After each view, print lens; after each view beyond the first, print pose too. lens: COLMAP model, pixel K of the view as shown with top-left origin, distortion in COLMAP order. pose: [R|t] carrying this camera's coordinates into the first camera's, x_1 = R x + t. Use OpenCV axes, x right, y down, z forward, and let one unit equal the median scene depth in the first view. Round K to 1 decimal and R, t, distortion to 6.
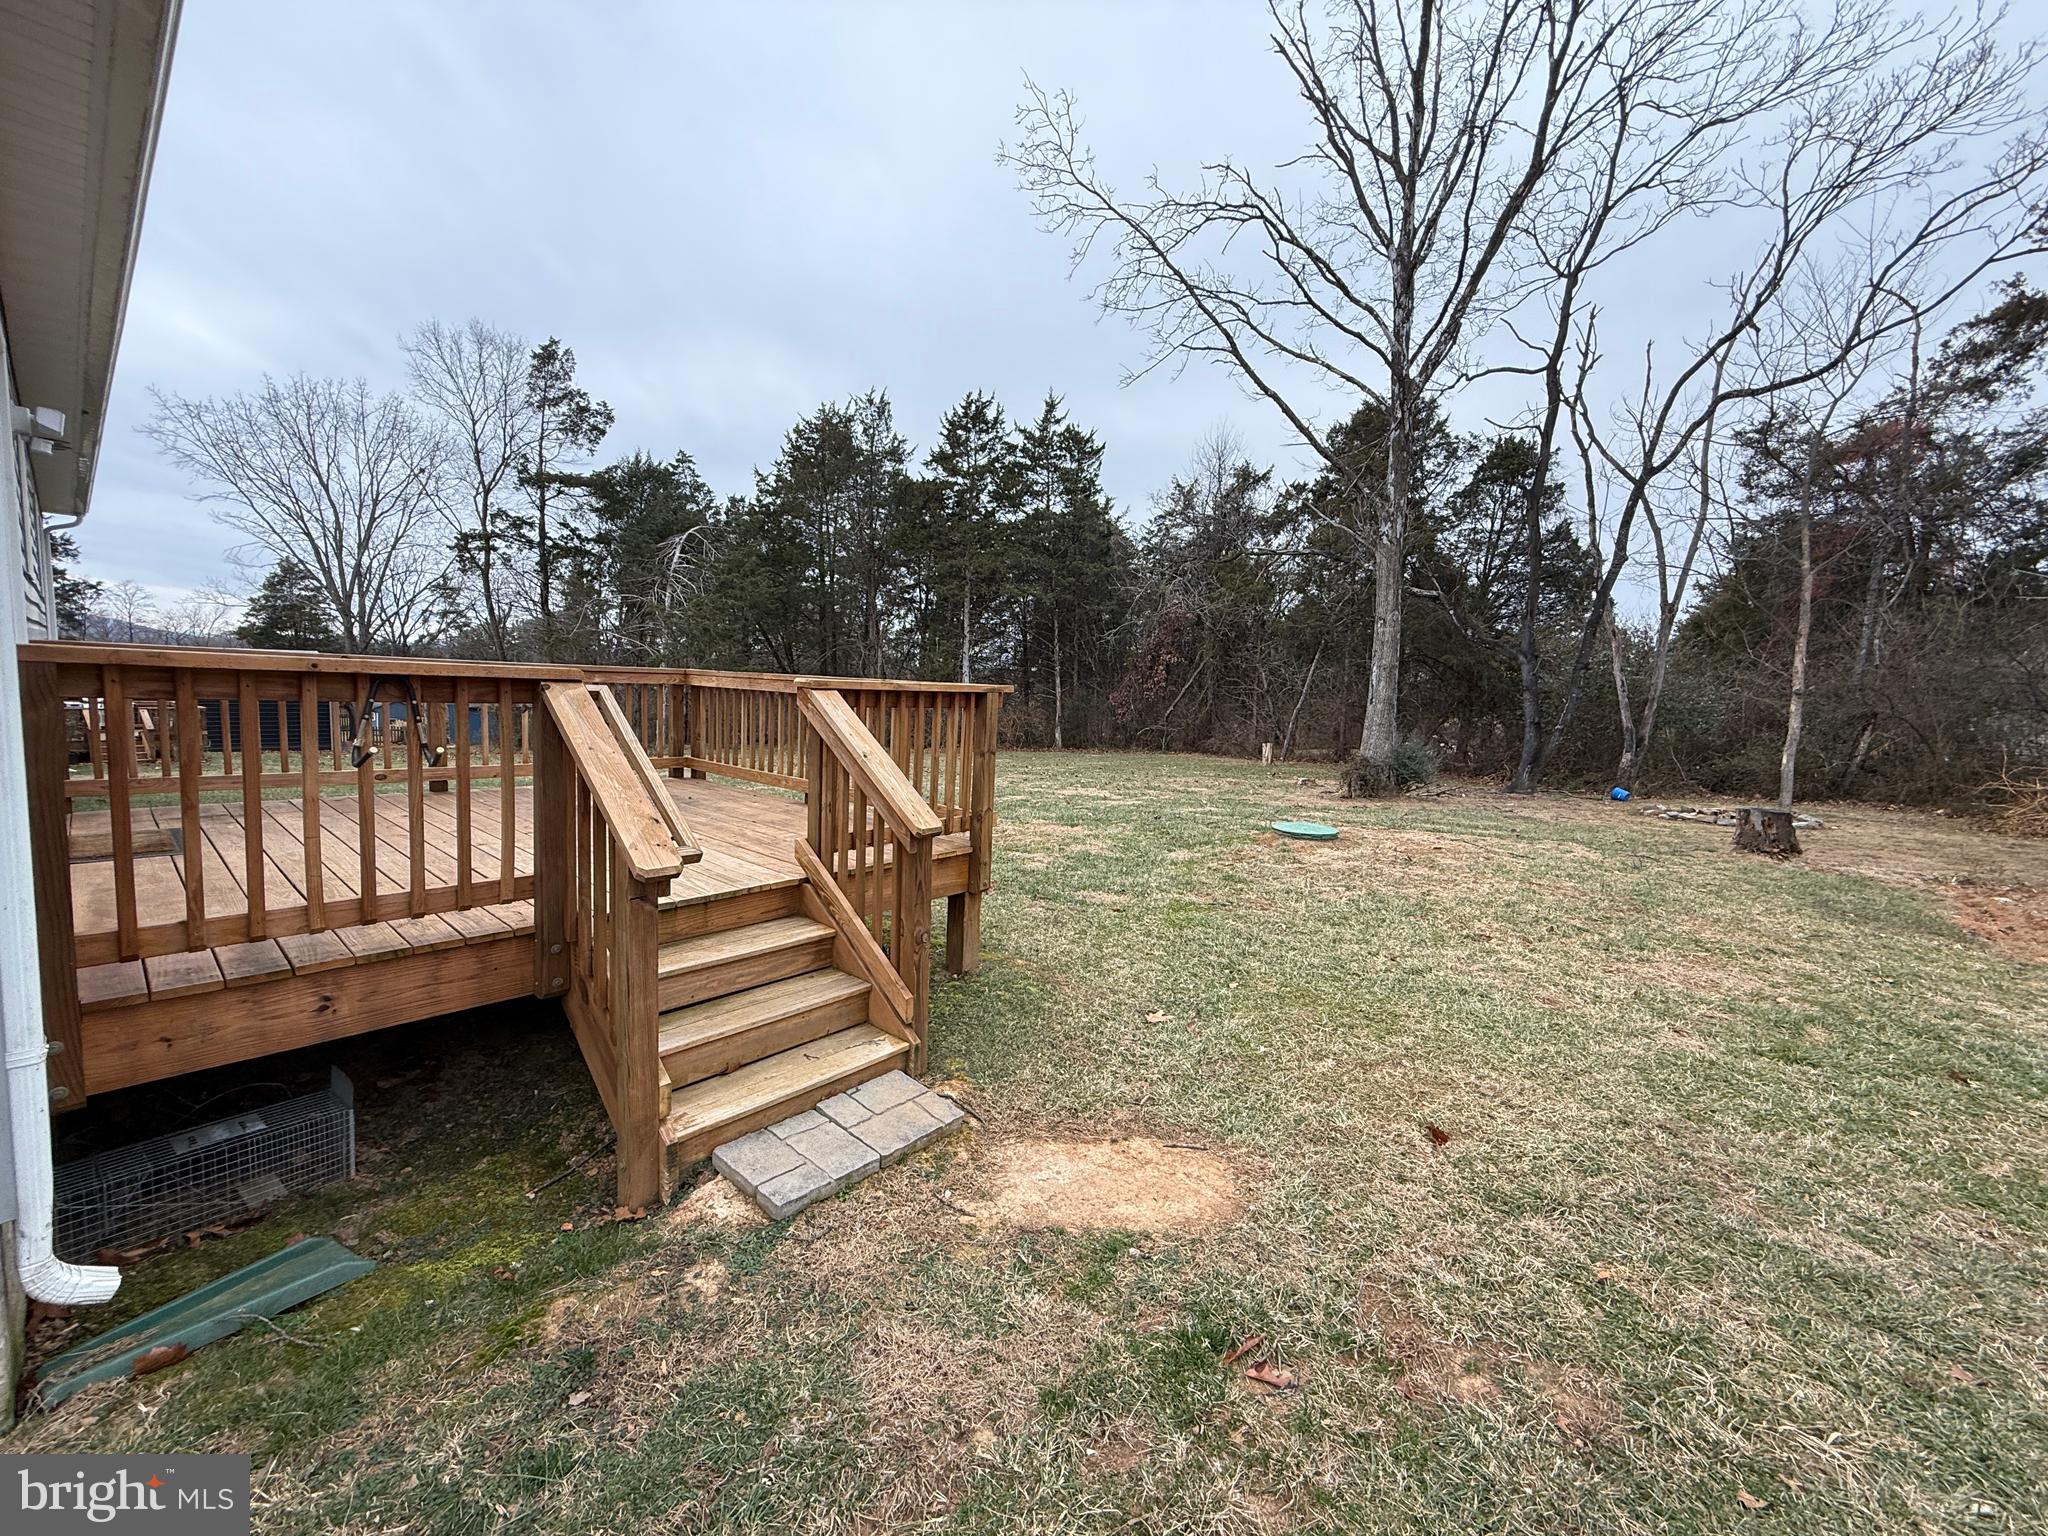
lens RADIAL K [[818.3, 0, 1029.1], [0, 818.3, 759.6], [0, 0, 1]] dist [-0.000298, 0.000480]
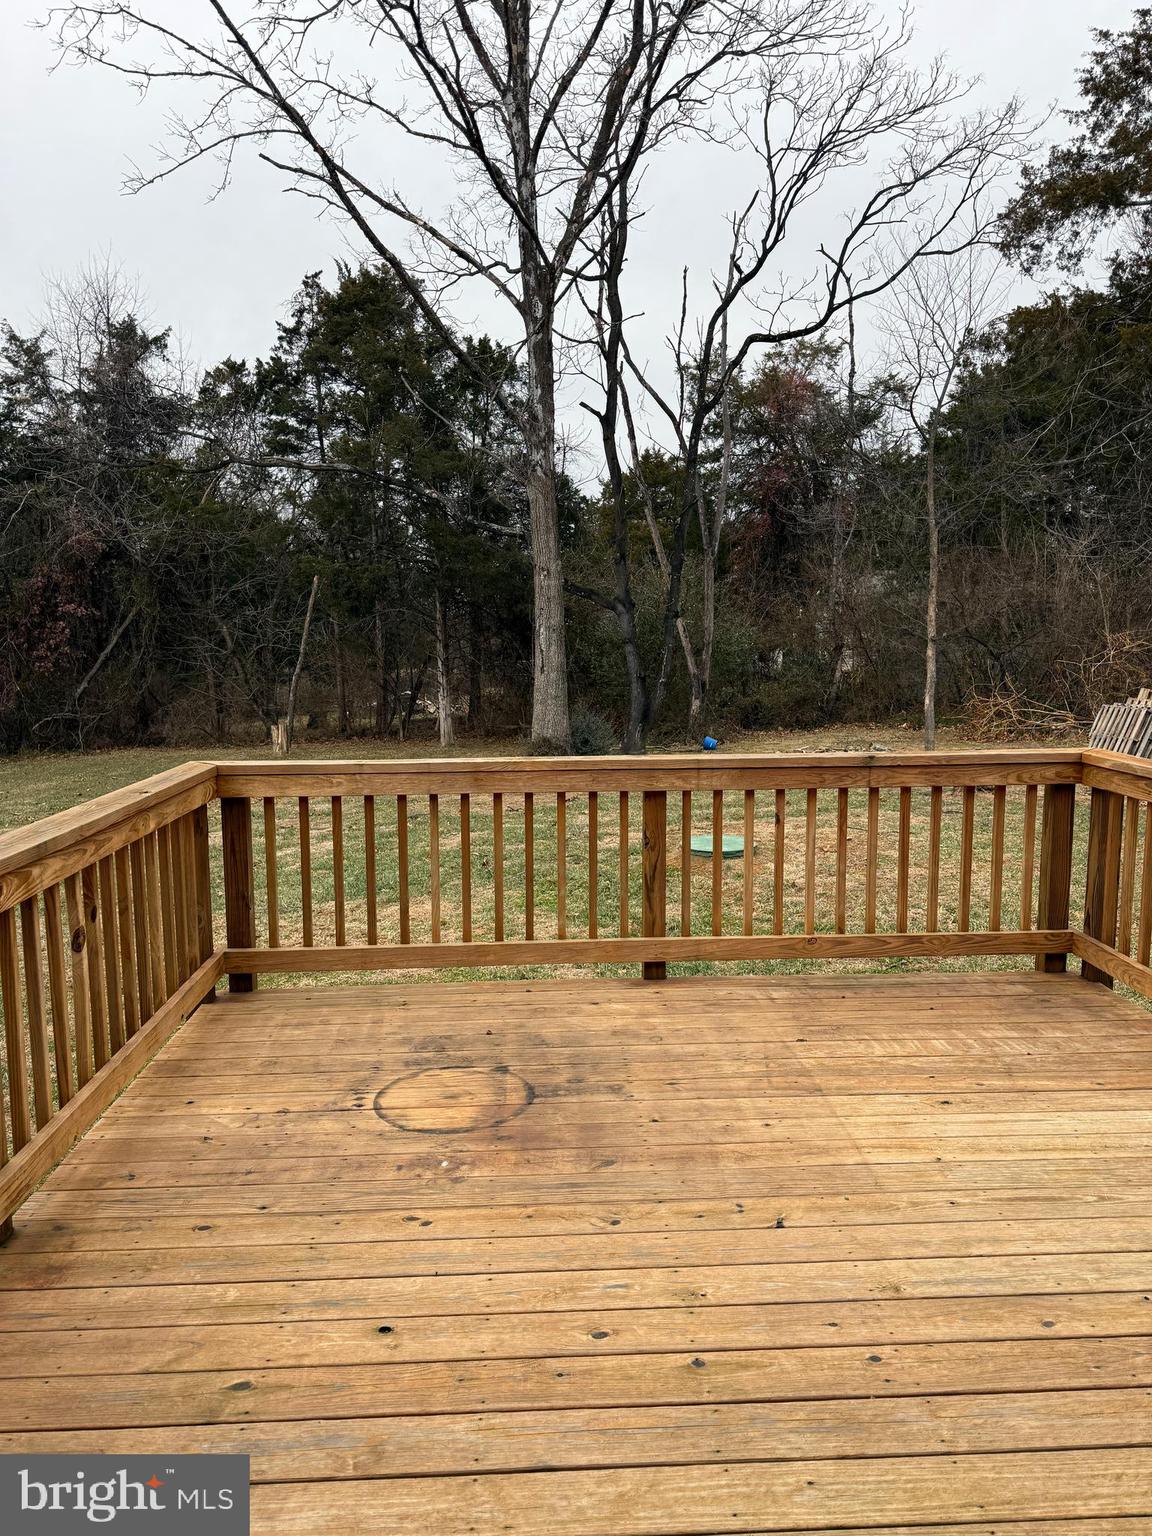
lens RADIAL K [[1075.4, 0, 576.0], [0, 1075.4, 768.0], [0, 0, 1]] dist [0.119774, -0.198445]
pose [[0.727048, -0.135335, 0.673116, -0.247348], [0.106600, 0.990743, 0.084056, -0.048753], [-0.678261, 0.010641, 0.734744, 0.142858]]
